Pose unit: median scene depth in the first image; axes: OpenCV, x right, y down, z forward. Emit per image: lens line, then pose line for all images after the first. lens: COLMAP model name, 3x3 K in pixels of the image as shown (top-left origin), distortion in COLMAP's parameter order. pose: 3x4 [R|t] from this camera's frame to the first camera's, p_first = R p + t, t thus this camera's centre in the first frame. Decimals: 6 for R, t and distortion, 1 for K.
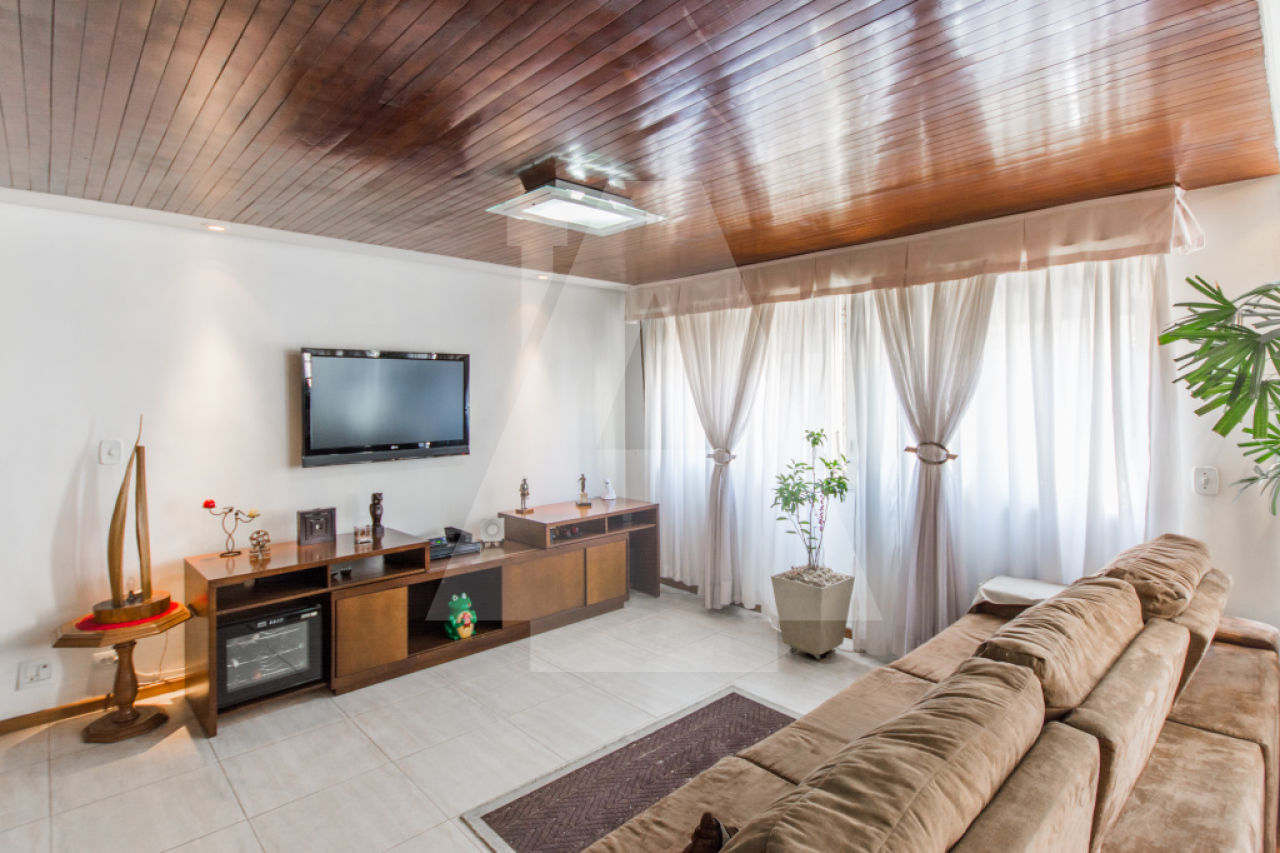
lens RADIAL K [[628.1, 0, 642.3], [0, 628.1, 413.5], [0, 0, 1]] dist [0.008997, -0.004859]
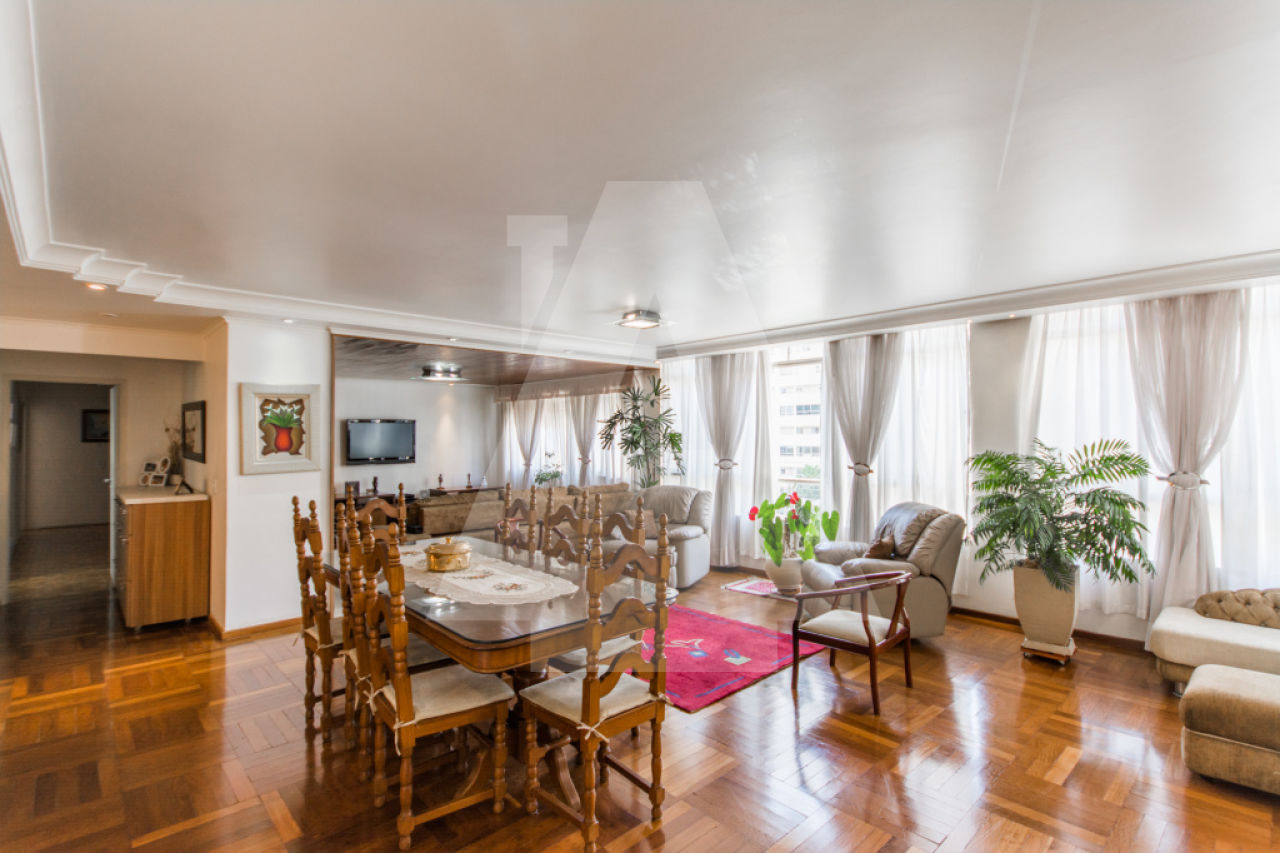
lens RADIAL K [[628.1, 0, 644.1], [0, 628.1, 425.2], [0, 0, 1]] dist [0.008997, -0.004859]
pose [[0.999899, 0.001026, -0.014187, 0.669236], [-0.001624, 0.999106, -0.042243, 0.025928], [0.014131, 0.042261, 0.999007, -1.467184]]
